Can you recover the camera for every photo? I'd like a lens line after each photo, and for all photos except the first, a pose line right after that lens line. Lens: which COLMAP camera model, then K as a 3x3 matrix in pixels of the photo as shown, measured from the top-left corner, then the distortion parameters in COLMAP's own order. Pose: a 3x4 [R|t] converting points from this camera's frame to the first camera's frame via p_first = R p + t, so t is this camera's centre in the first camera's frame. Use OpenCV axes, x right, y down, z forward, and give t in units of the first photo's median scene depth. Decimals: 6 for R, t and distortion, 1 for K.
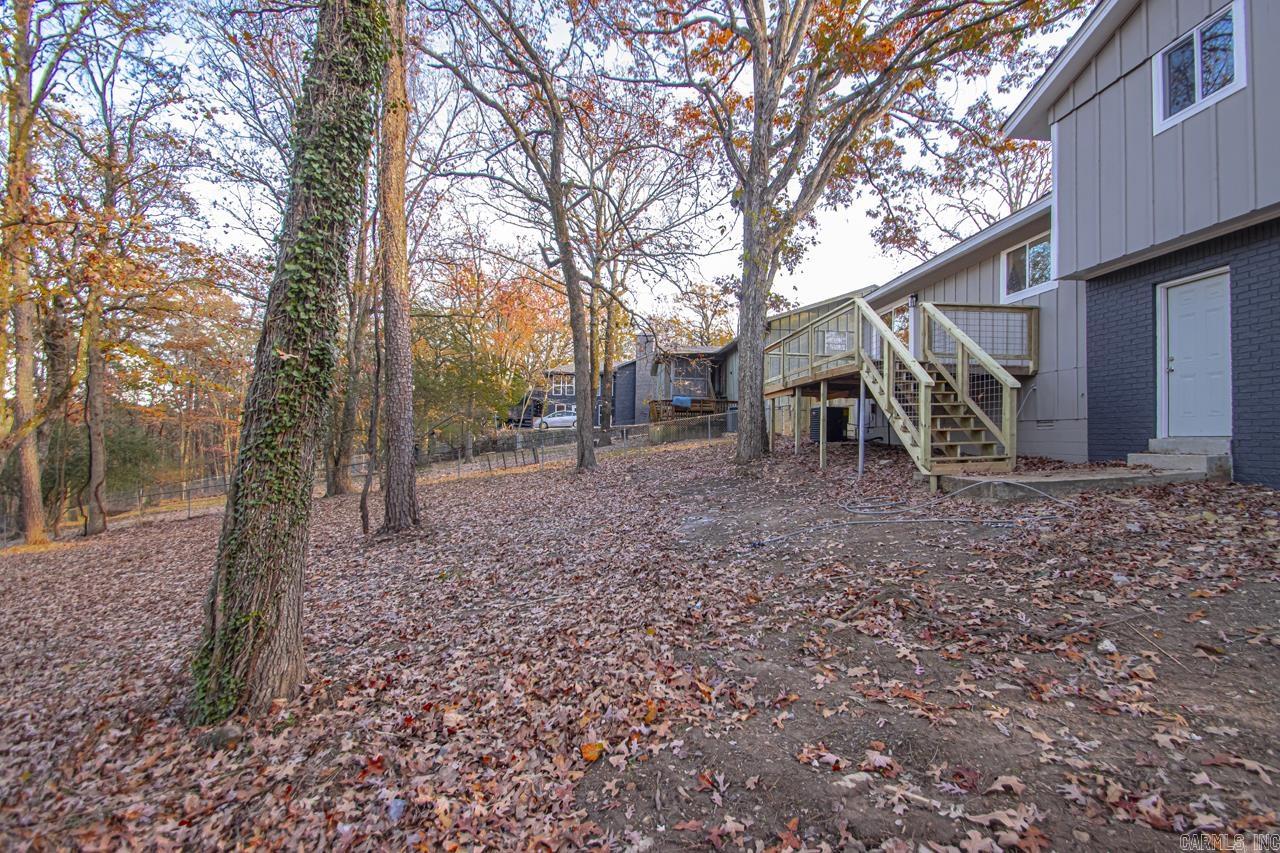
lens RADIAL K [[604.6, 0, 648.8], [0, 604.6, 423.1], [0, 0, 1]] dist [-0.000212, -0.000242]
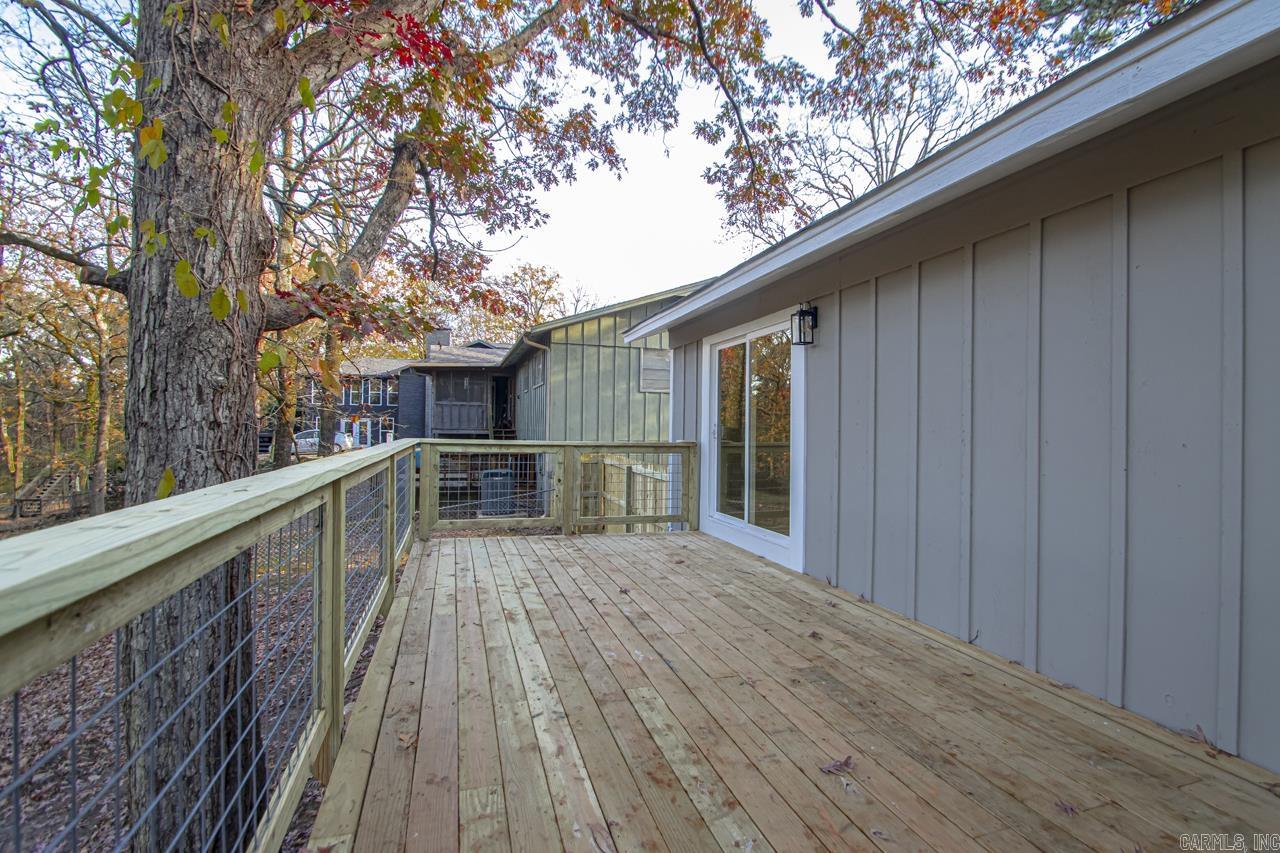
lens RADIAL K [[604.6, 0, 648.8], [0, 604.6, 423.1], [0, 0, 1]] dist [-0.000212, -0.000242]
pose [[0.974063, -0.003599, 0.226249, 0.200946], [-0.002264, 0.999668, 0.025650, -0.114162], [-0.226267, -0.025497, 0.973732, 0.502379]]
